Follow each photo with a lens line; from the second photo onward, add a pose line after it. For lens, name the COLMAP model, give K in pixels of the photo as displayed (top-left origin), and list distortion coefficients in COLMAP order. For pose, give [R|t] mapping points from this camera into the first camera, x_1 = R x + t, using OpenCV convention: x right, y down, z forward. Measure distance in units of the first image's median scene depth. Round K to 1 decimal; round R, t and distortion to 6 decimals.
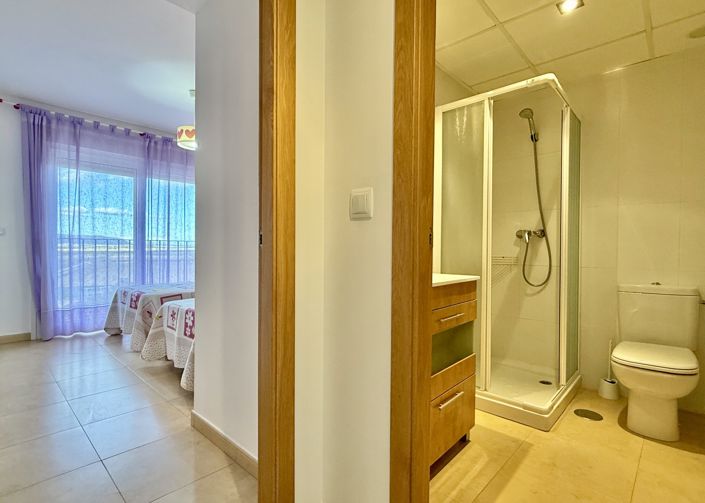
lens RADIAL K [[353.5, 0, 341.6], [0, 353.5, 253.5], [0, 0, 1]] dist [-0.000891, 0.000134]
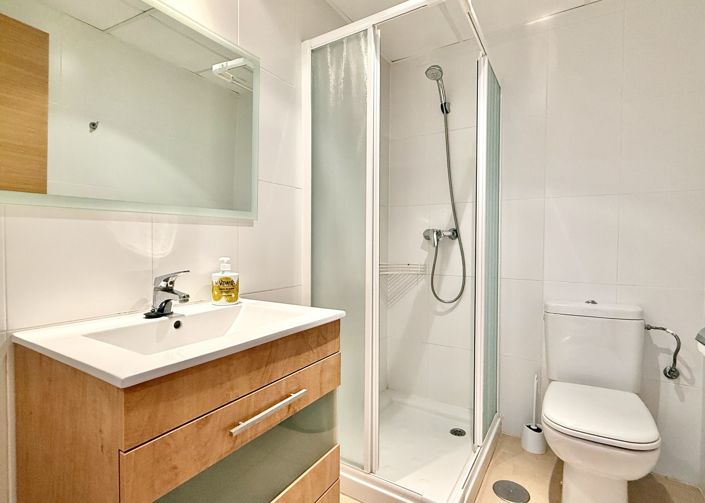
lens RADIAL K [[353.5, 0, 341.6], [0, 353.5, 253.5], [0, 0, 1]] dist [-0.000891, 0.000134]
pose [[0.983233, -0.007334, 0.182206, 0.201711], [0.005132, 0.999908, 0.012551, -0.027055], [-0.182282, -0.011406, 0.983180, 0.313849]]
